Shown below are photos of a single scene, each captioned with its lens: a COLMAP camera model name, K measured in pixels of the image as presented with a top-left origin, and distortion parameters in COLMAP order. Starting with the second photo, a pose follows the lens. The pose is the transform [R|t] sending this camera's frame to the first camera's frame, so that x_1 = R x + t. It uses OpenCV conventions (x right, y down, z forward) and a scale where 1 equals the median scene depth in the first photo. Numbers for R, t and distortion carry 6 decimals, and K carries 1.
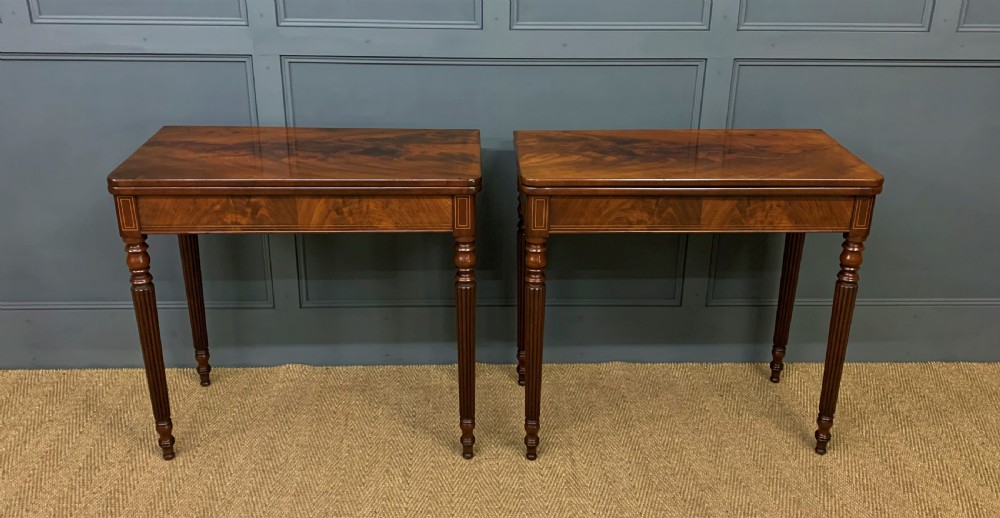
lens RADIAL K [[891.0, 0, 504.7], [0, 891.0, 206.0], [0, 0, 1]] dist [0.014601, -0.022995]
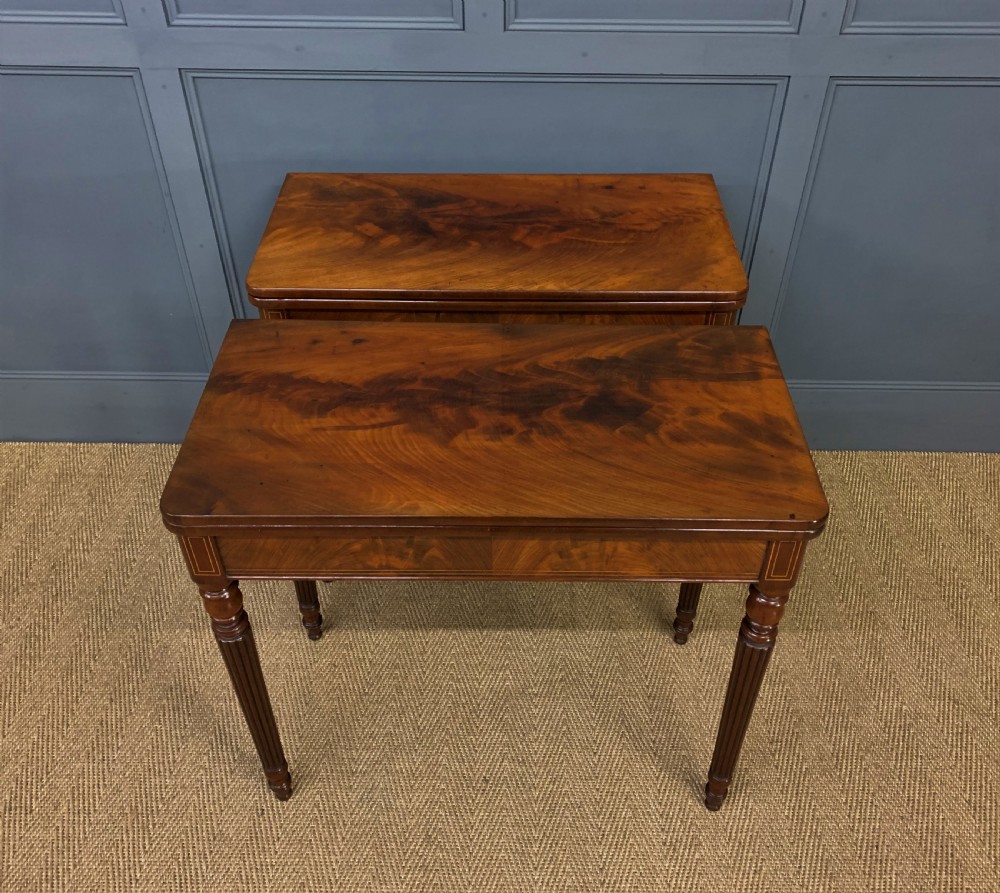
lens RADIAL K [[951.5, 0, 510.3], [0, 951.5, 430.6], [0, 0, 1]] dist [0.003700, 0.000000]
pose [[0.998840, 0.026592, -0.040153, 0.047901], [-0.010871, 0.936709, 0.349939, -0.166885], [0.046917, -0.349097, 0.935911, 0.207865]]
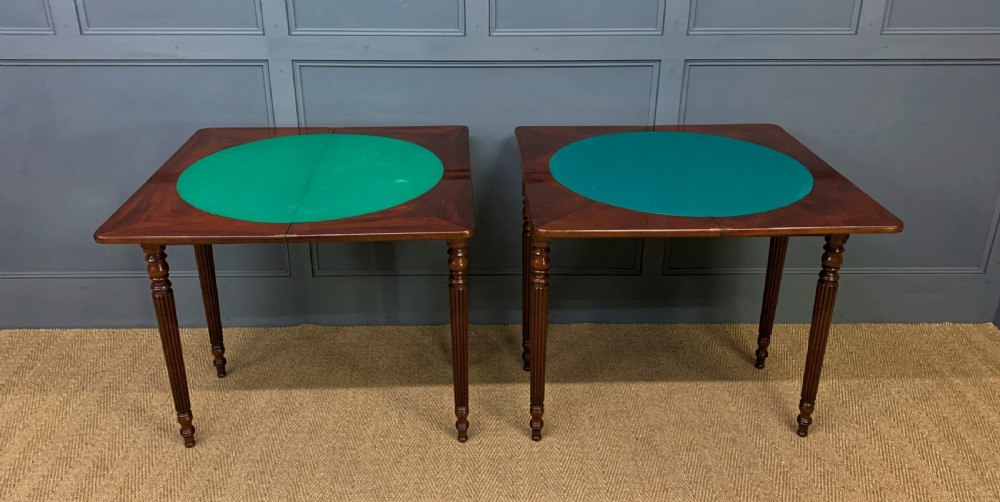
lens RADIAL K [[820.2, 0, 485.8], [0, 820.2, 212.9], [0, 0, 1]] dist [0.019113, -0.038635]
pose [[0.999644, -0.002714, -0.026551, 0.029259], [0.003601, 0.999436, 0.033400, -0.004272], [0.026446, -0.033484, 0.999089, -0.071839]]
